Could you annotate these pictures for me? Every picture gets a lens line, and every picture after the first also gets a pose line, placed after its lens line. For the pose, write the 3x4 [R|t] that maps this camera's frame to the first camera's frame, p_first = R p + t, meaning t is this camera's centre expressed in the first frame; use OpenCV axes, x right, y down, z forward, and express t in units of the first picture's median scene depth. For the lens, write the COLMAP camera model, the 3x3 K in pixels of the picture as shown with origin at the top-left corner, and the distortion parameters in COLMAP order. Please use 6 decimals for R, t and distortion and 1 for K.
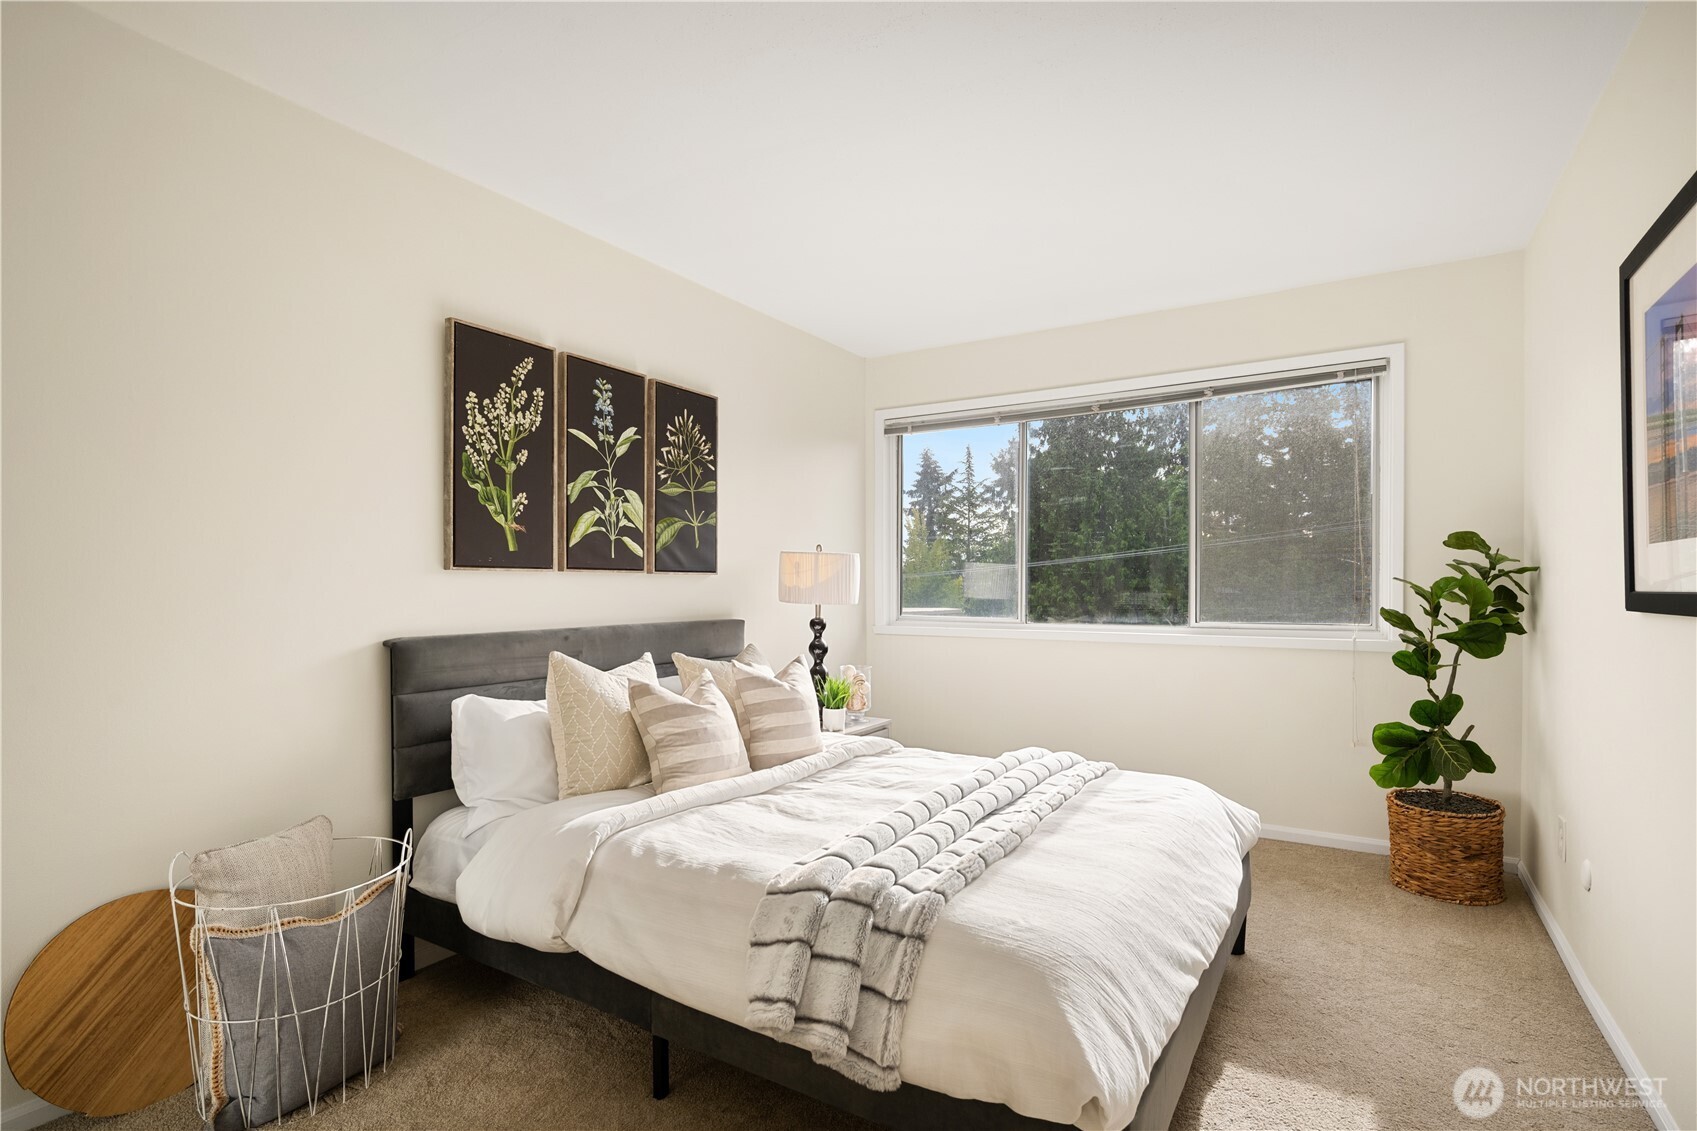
lens RADIAL K [[826.4, 0, 848.5], [0, 826.4, 565.5], [0, 0, 1]] dist [-0.000718, -0.000033]
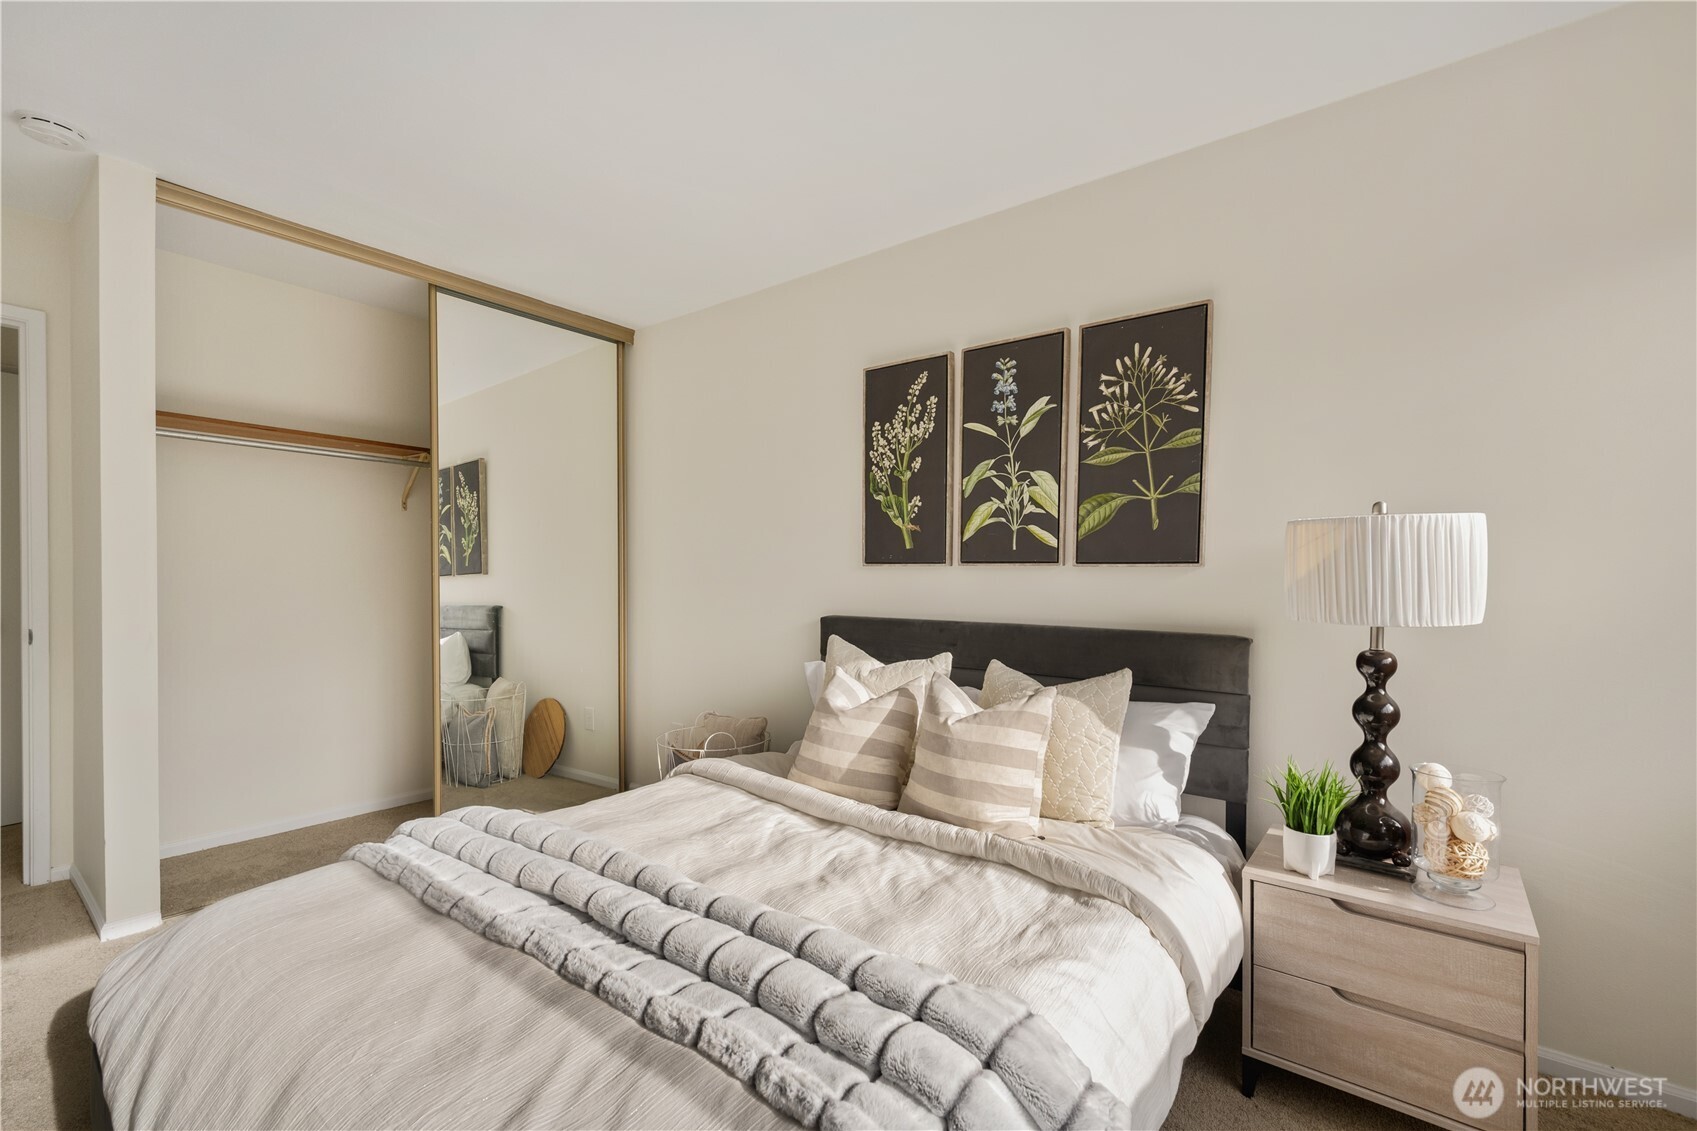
lens RADIAL K [[722.6, 0, 848.5], [0, 722.6, 565.5], [0, 0, 1]] dist [-0.000310, -0.000012]
pose [[-0.099263, -0.009204, -0.995019, 0.548845], [0.019039, 0.999757, -0.011147, 0.014081], [0.994879, -0.020050, -0.099063, 0.936426]]
